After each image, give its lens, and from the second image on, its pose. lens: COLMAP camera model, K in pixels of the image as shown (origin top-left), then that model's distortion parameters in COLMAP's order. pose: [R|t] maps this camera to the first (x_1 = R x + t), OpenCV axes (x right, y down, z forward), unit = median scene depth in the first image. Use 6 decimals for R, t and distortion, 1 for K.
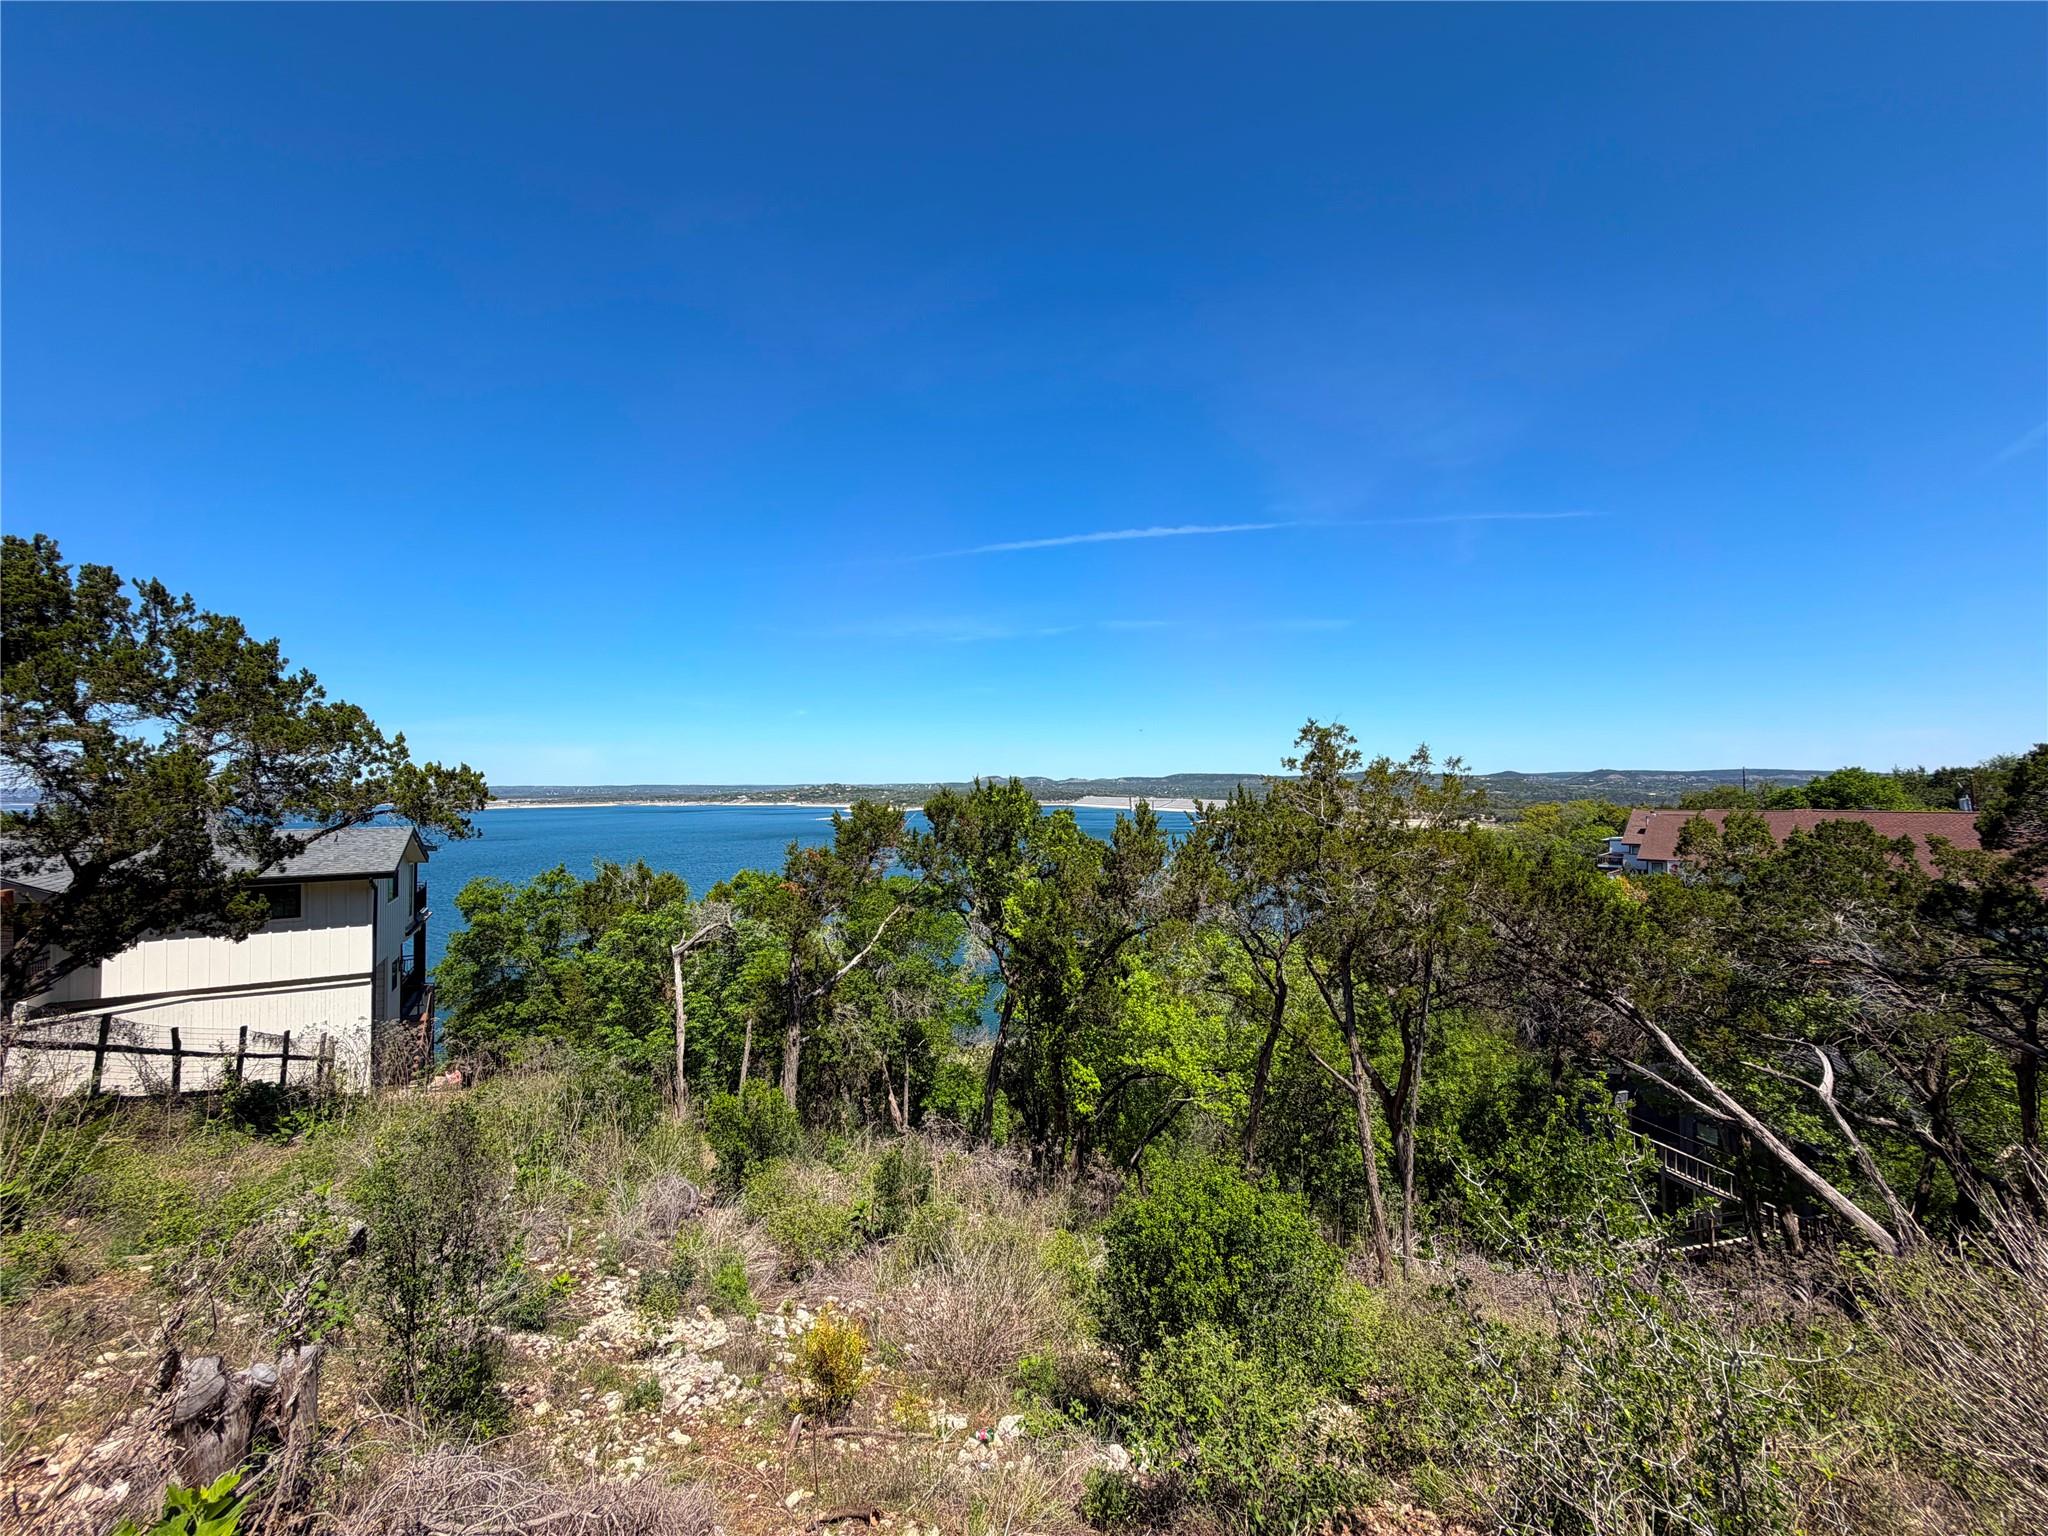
lens RADIAL K [[812.6, 0, 1019.8], [0, 812.6, 769.6], [0, 0, 1]] dist [-0.000303, -0.000357]
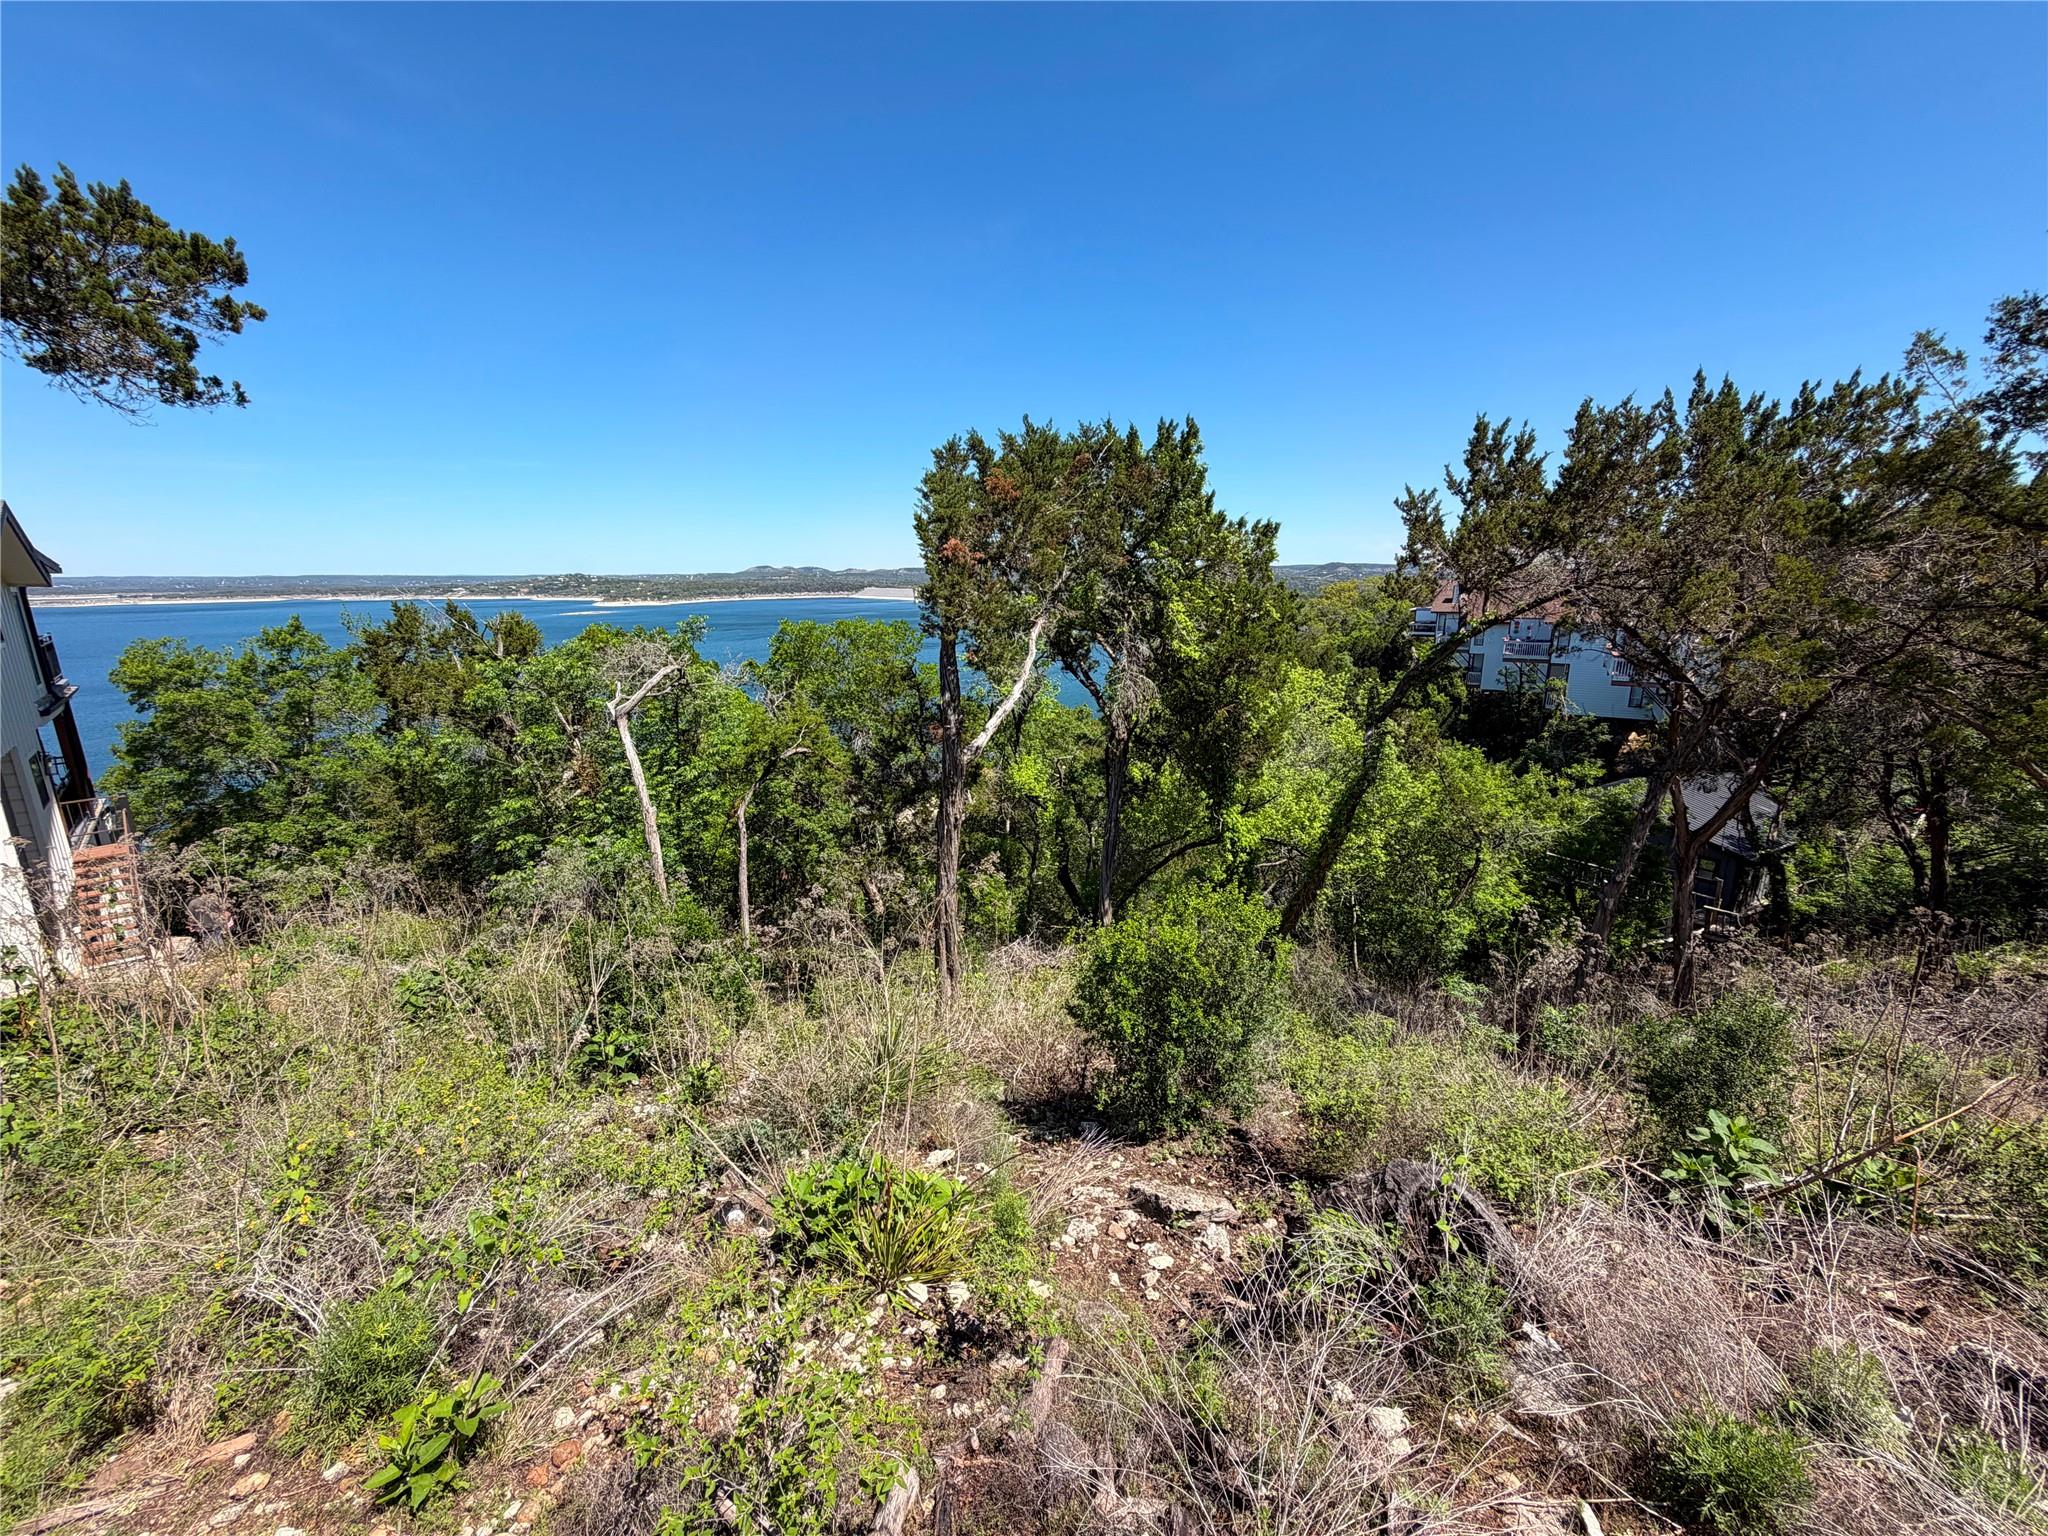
lens RADIAL K [[812.6, 0, 1019.8], [0, 812.6, 769.6], [0, 0, 1]] dist [-0.000303, -0.000357]
pose [[0.964791, -0.059592, 0.256177, -0.348575], [-0.006234, 0.968539, 0.248782, 0.136403], [-0.262943, -0.241620, 0.934067, 0.404618]]
